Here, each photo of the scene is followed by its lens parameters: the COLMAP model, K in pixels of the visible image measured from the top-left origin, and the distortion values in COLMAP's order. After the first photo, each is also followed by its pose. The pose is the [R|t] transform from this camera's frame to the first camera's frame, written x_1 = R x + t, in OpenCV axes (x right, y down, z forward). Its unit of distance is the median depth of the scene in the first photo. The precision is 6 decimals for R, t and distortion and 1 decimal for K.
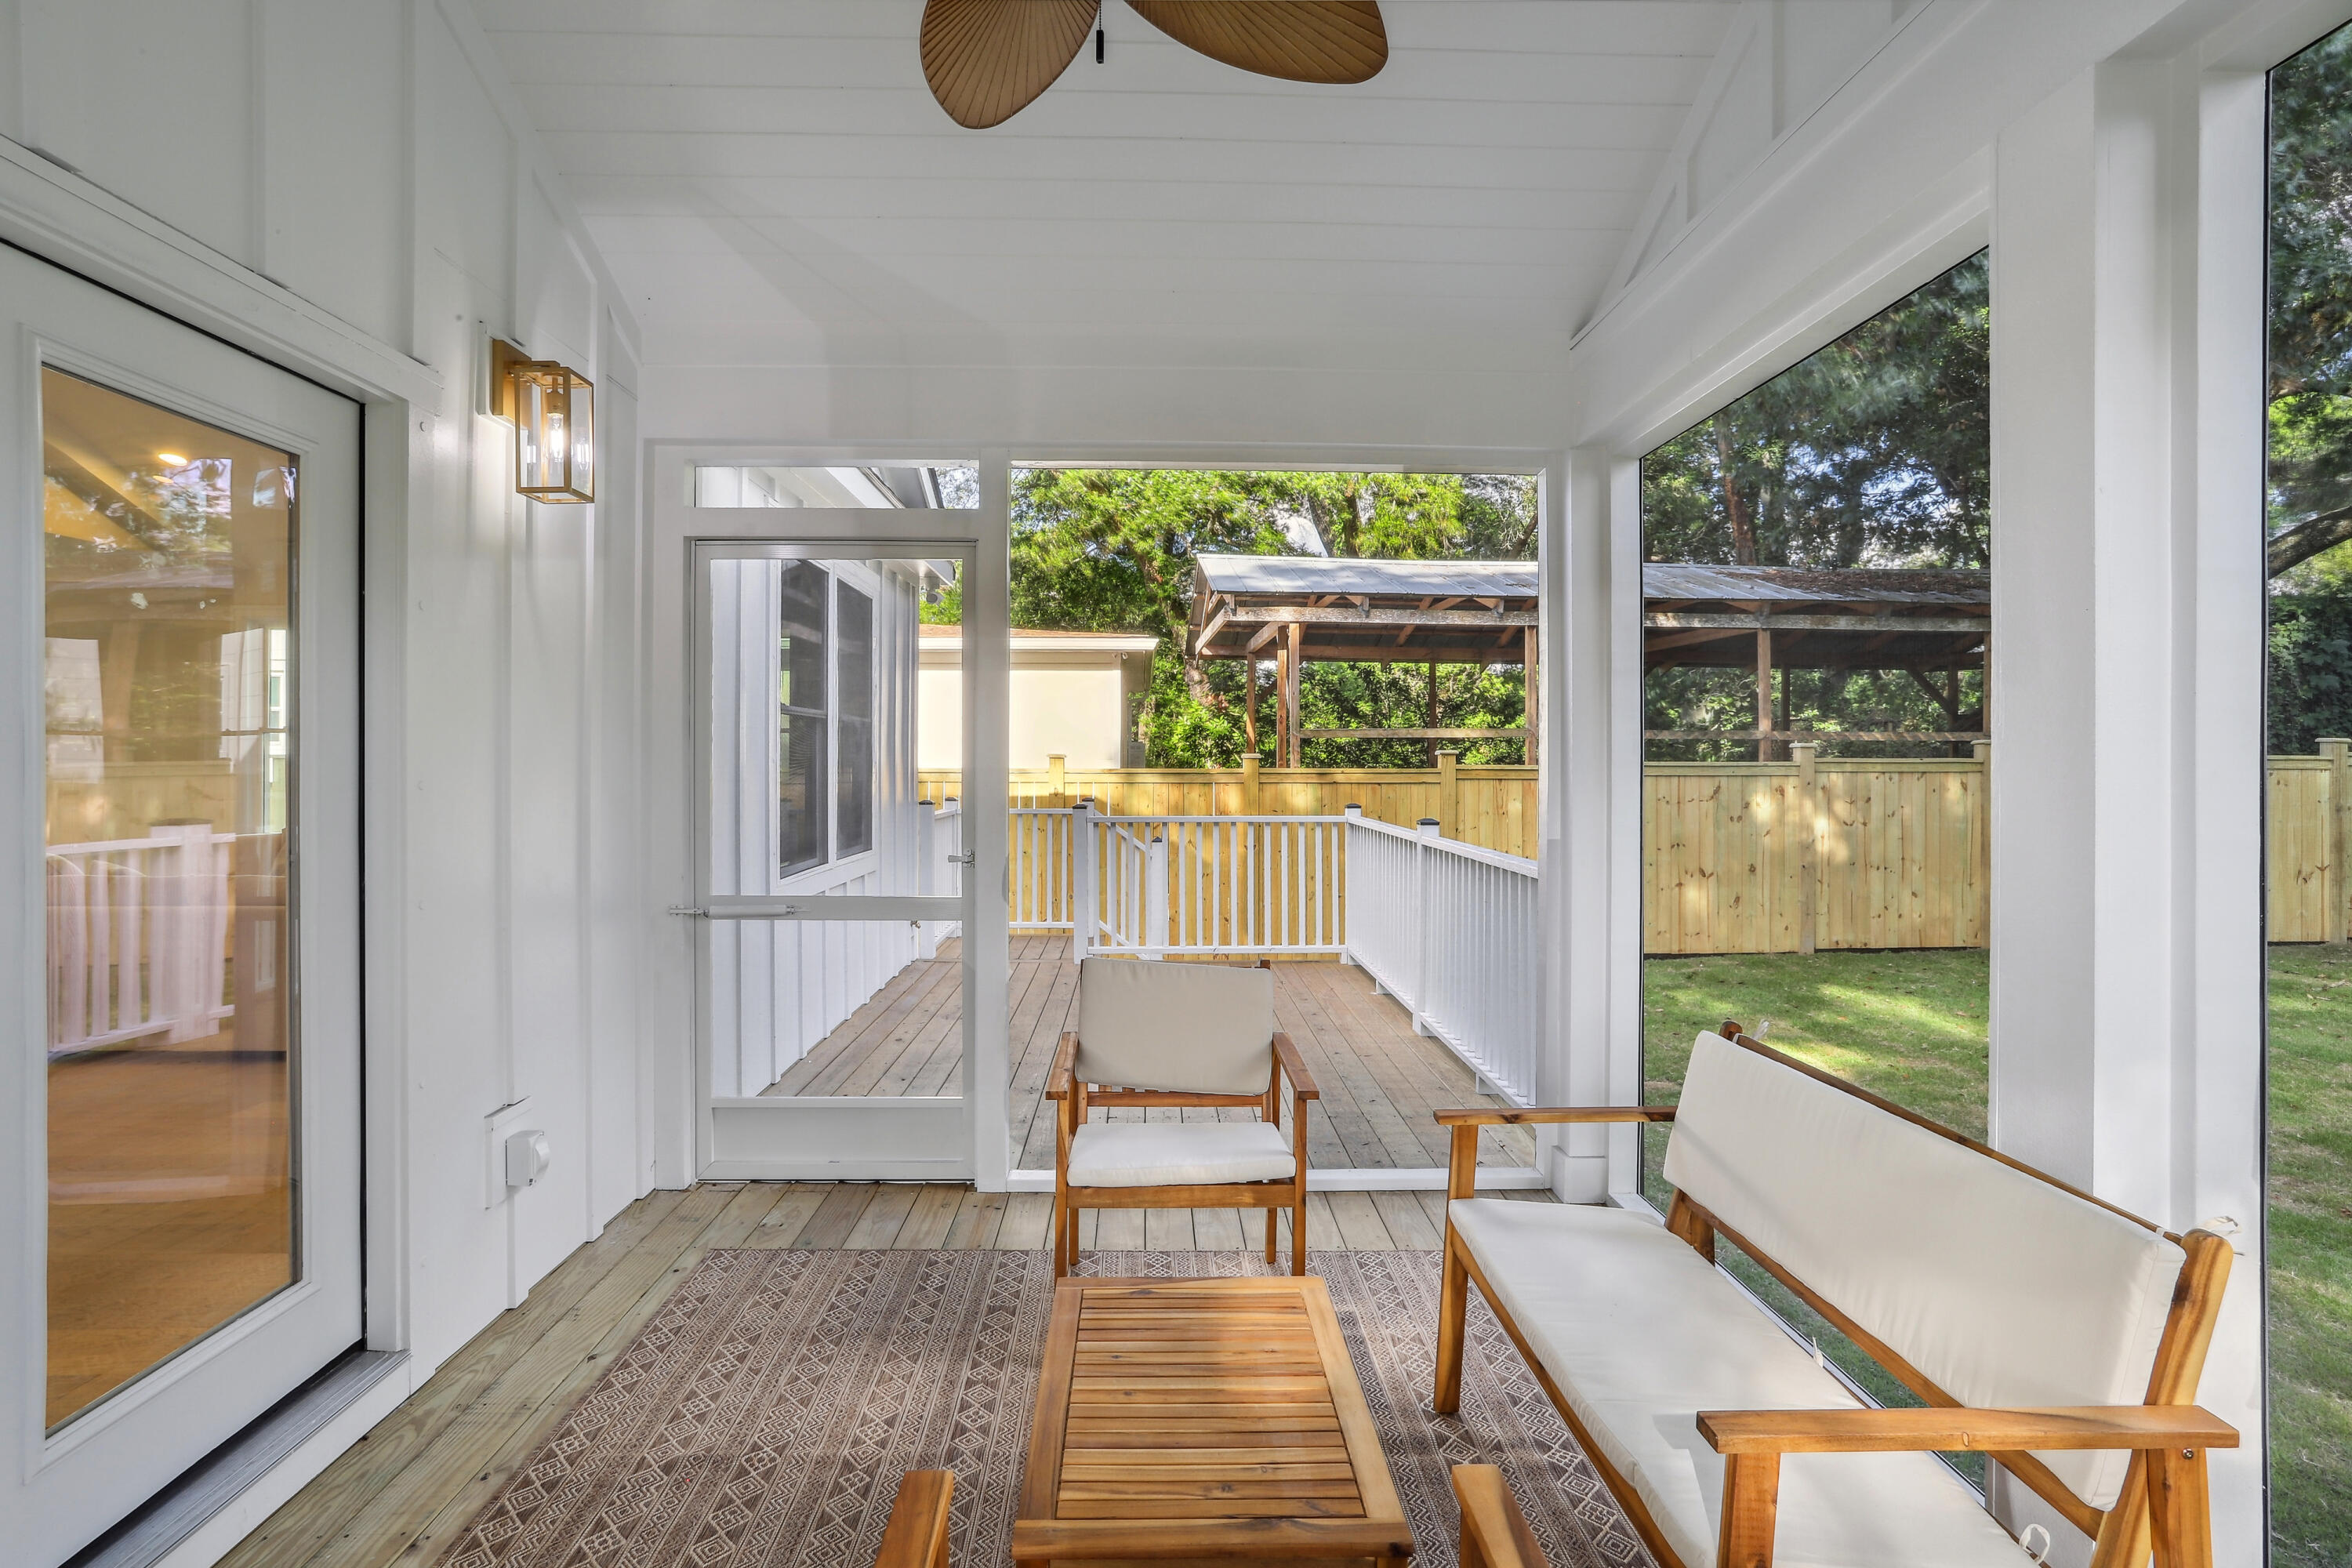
lens RADIAL K [[1291.8, 0, 1192.5], [0, 1291.8, 766.9], [0, 0, 1]] dist [0.001637, 0.000062]
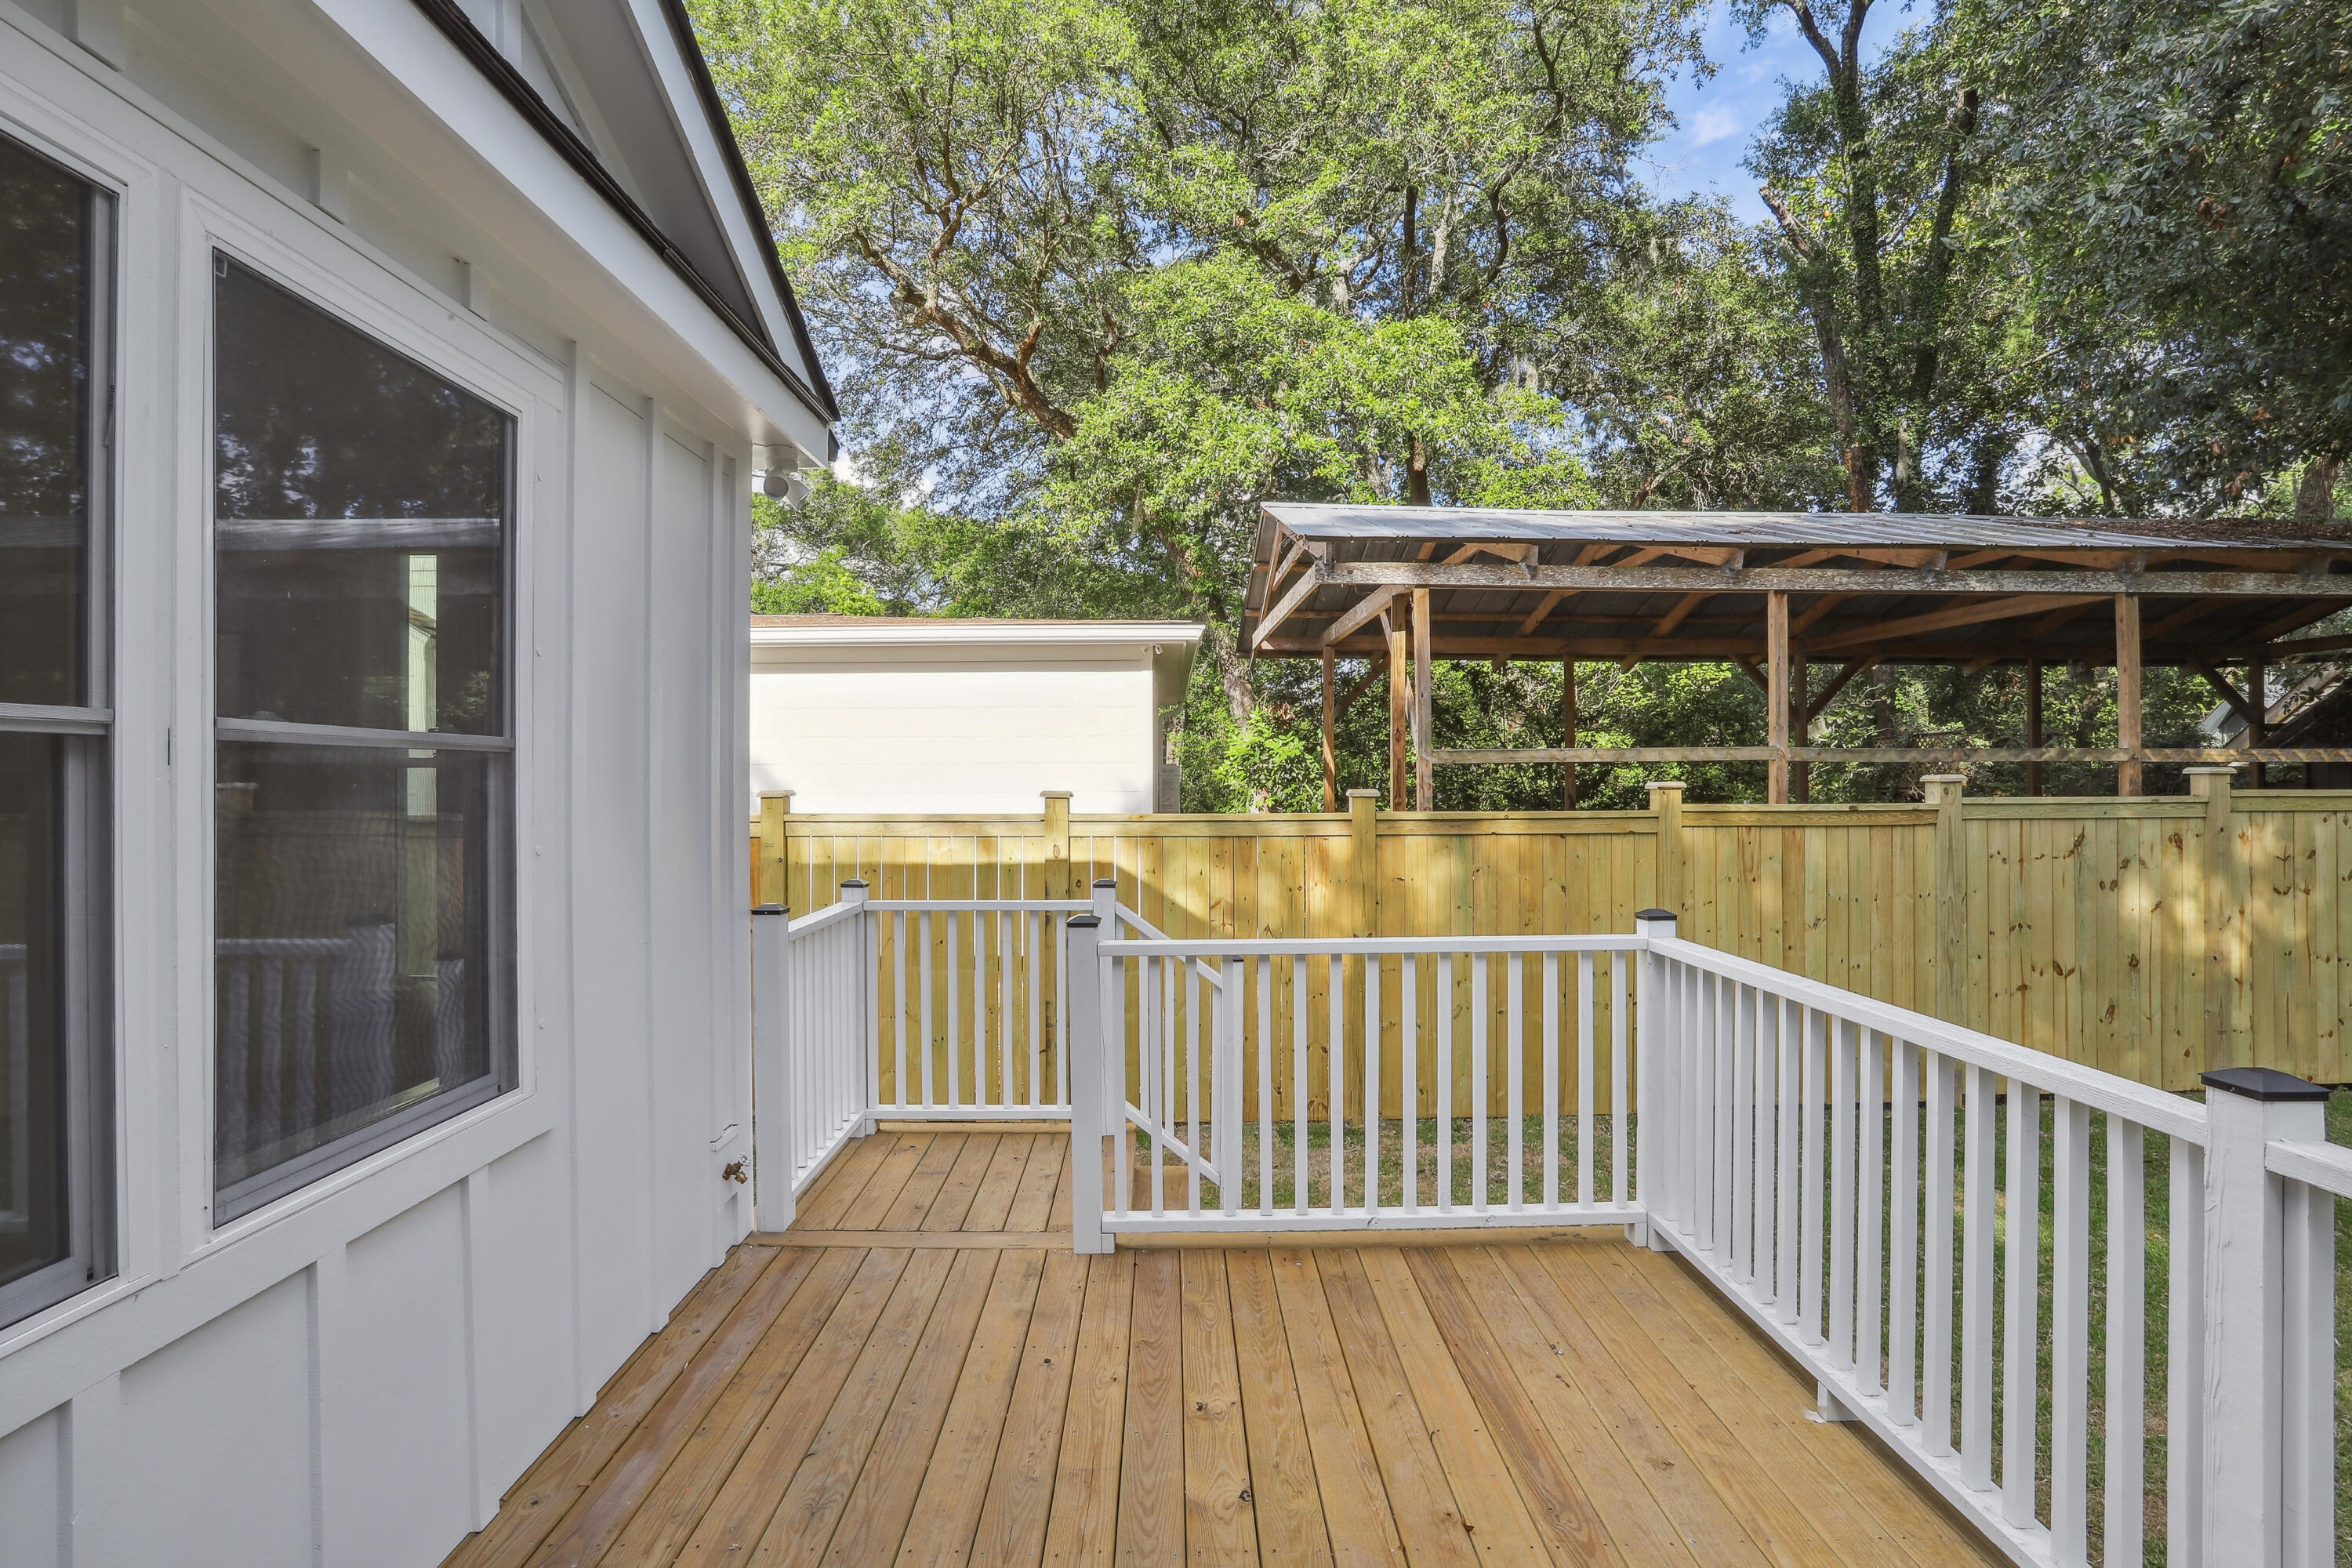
lens RADIAL K [[1155.2, 0, 1166.2], [0, 1155.2, 790.5], [0, 0, 1]] dist [-0.002281, -0.000295]
pose [[0.999327, -0.004715, -0.036372, -0.028829], [0.005013, 0.999955, 0.008105, -0.013852], [0.036332, -0.008281, 0.999305, 0.401355]]
